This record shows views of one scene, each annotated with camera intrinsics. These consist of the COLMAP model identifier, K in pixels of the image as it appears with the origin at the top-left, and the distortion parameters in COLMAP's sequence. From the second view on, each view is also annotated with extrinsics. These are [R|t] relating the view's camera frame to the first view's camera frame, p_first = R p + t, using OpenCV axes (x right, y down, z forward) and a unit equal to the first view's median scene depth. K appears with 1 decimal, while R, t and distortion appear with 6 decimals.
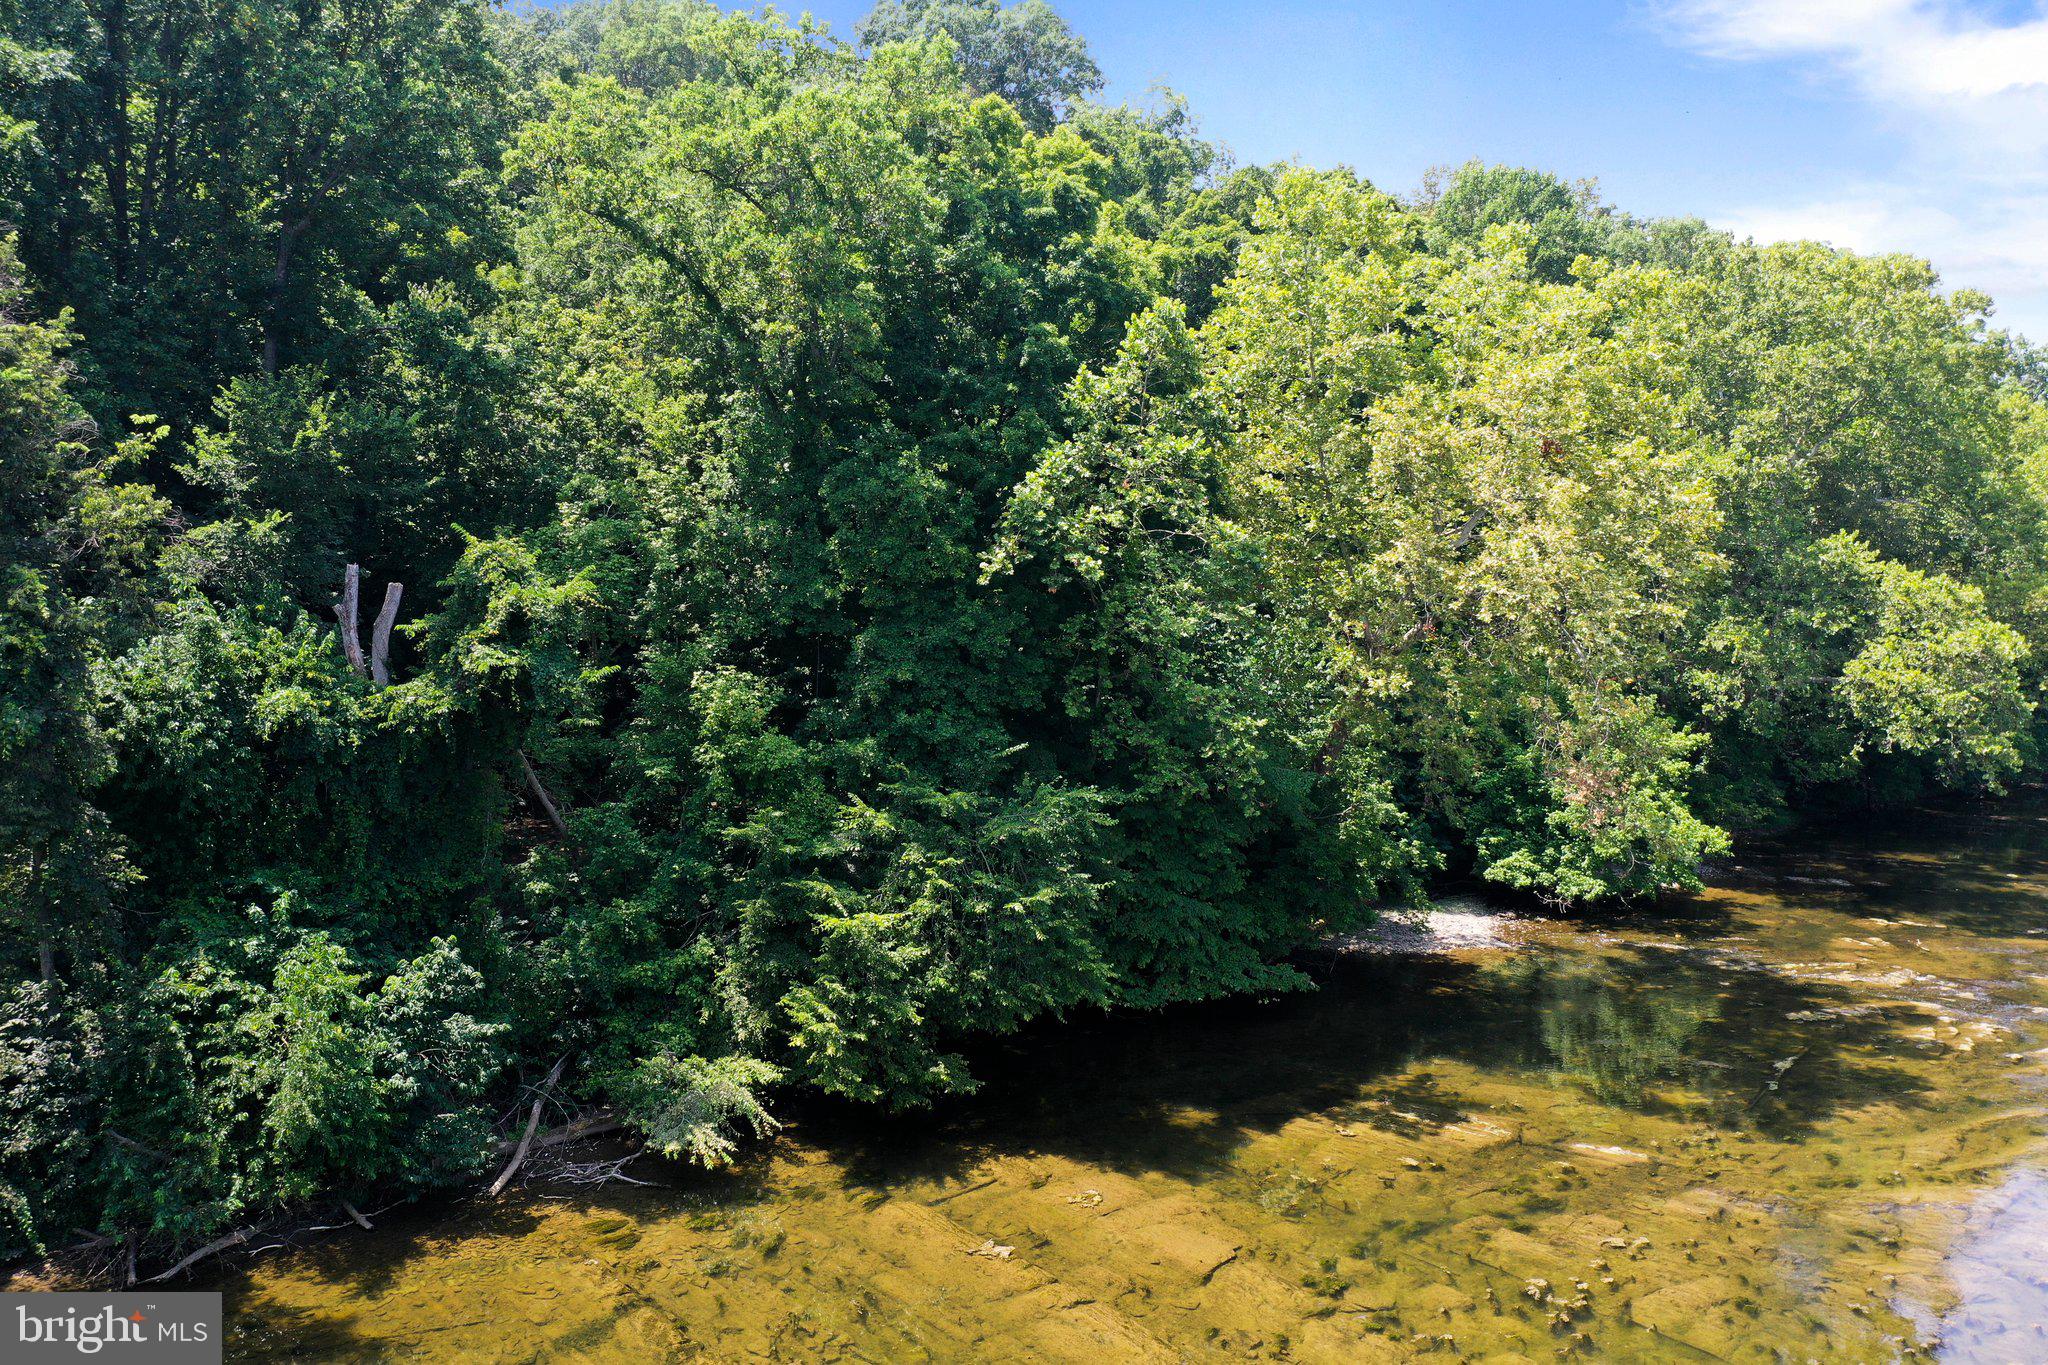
lens RADIAL K [[1612.3, 0, 1022.8], [0, 1612.3, 677.8], [0, 0, 1]] dist [-0.008994, -0.007535]
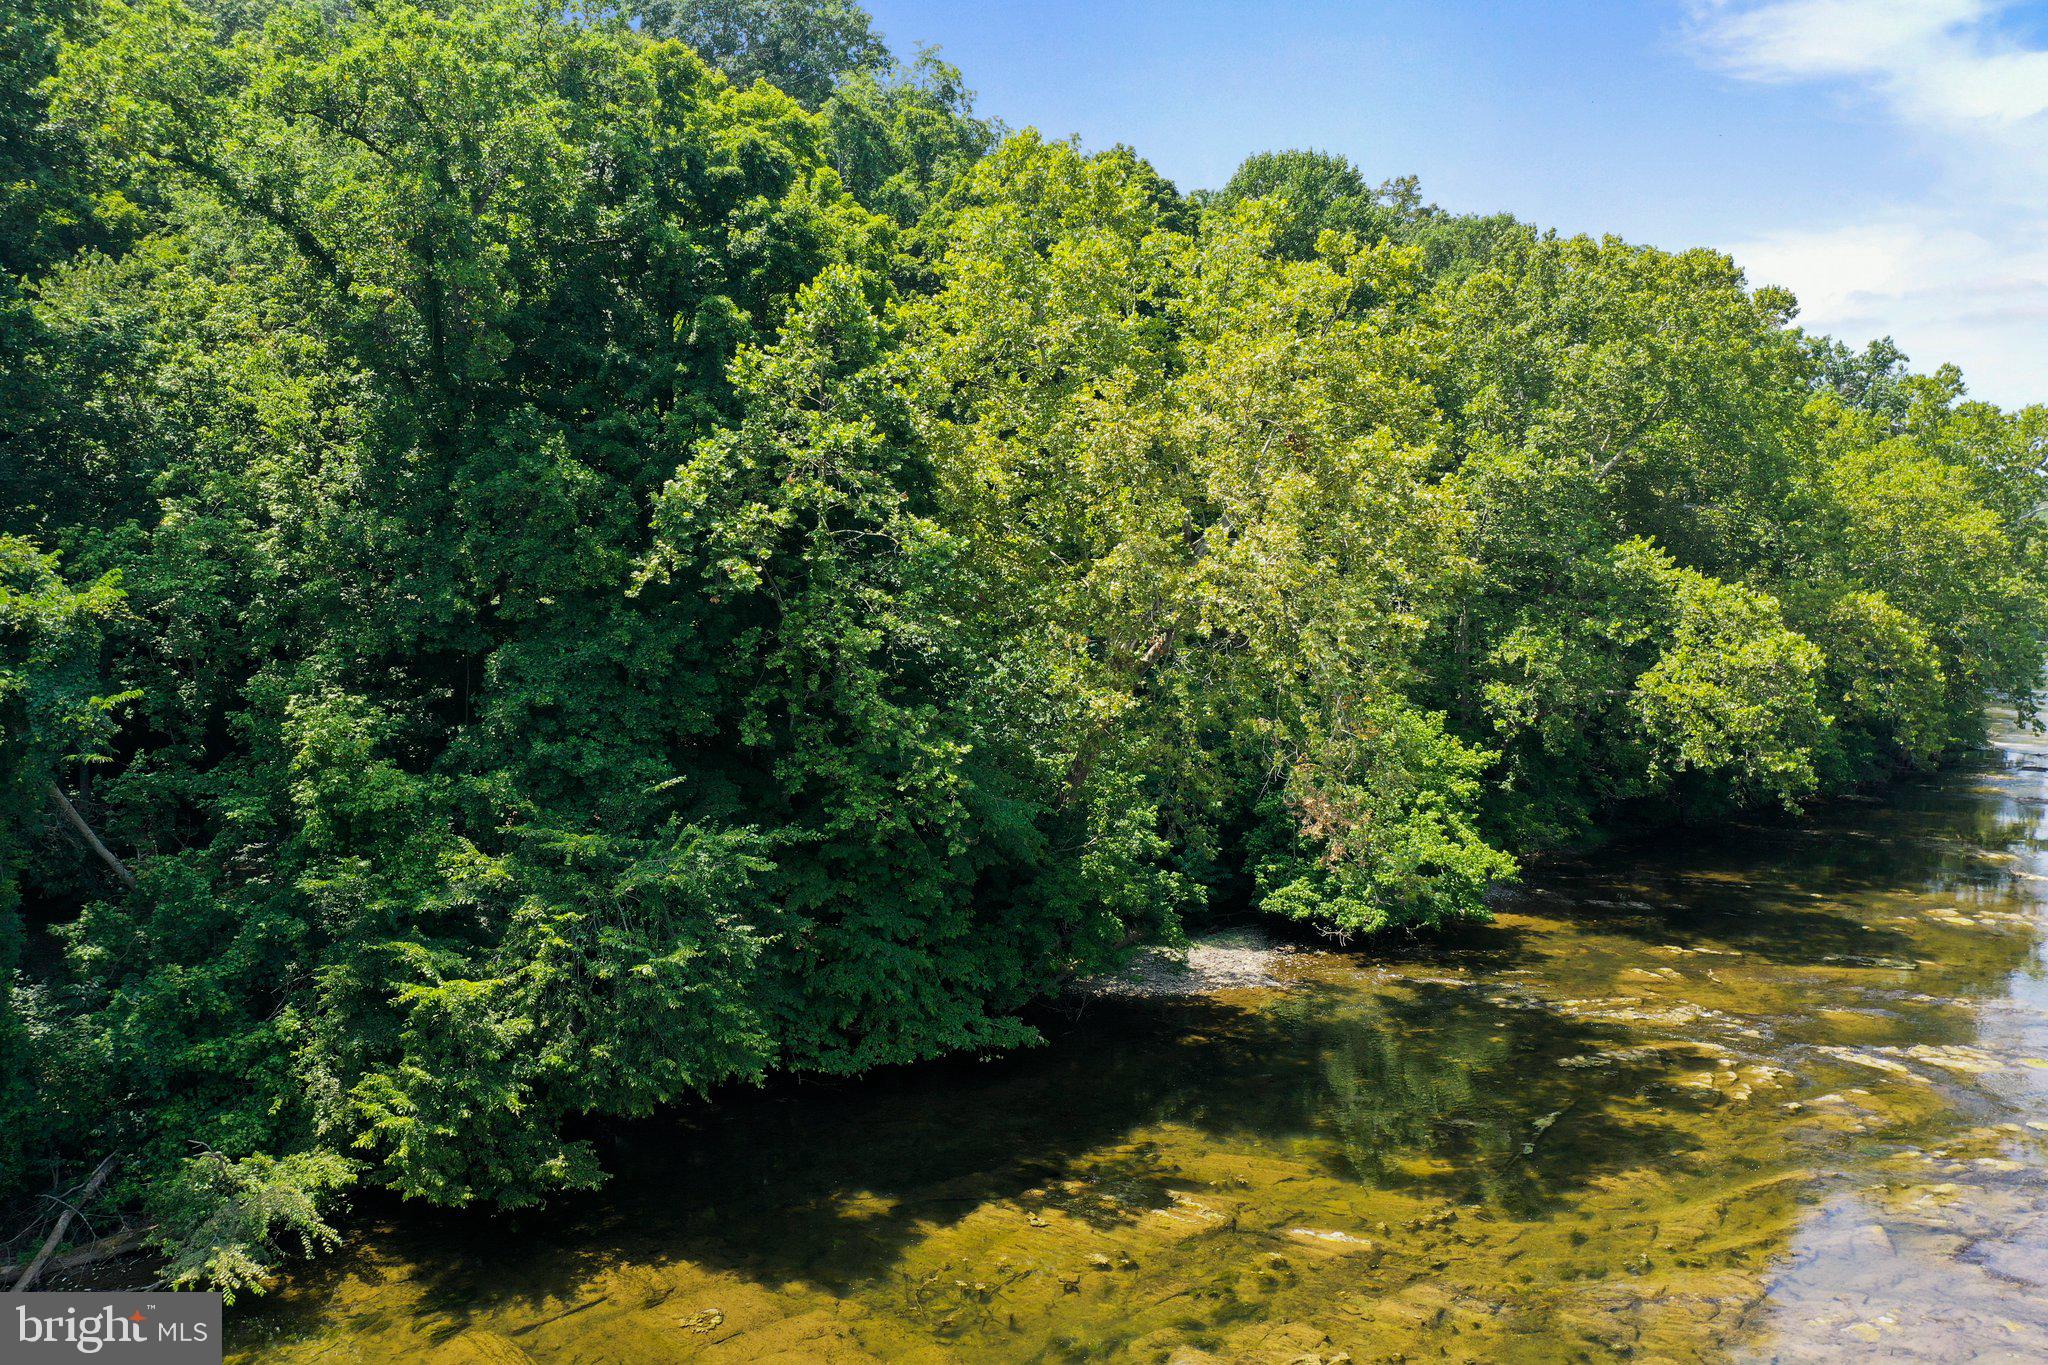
lens RADIAL K [[1612.3, 0, 1023.2], [0, 1612.3, 678.8], [0, 0, 1]] dist [-0.008994, -0.007535]
pose [[0.997337, -0.004479, 0.072790, 0.117161], [0.004924, 0.999970, -0.005935, -0.005202], [-0.072761, 0.006278, 0.997330, 0.117080]]
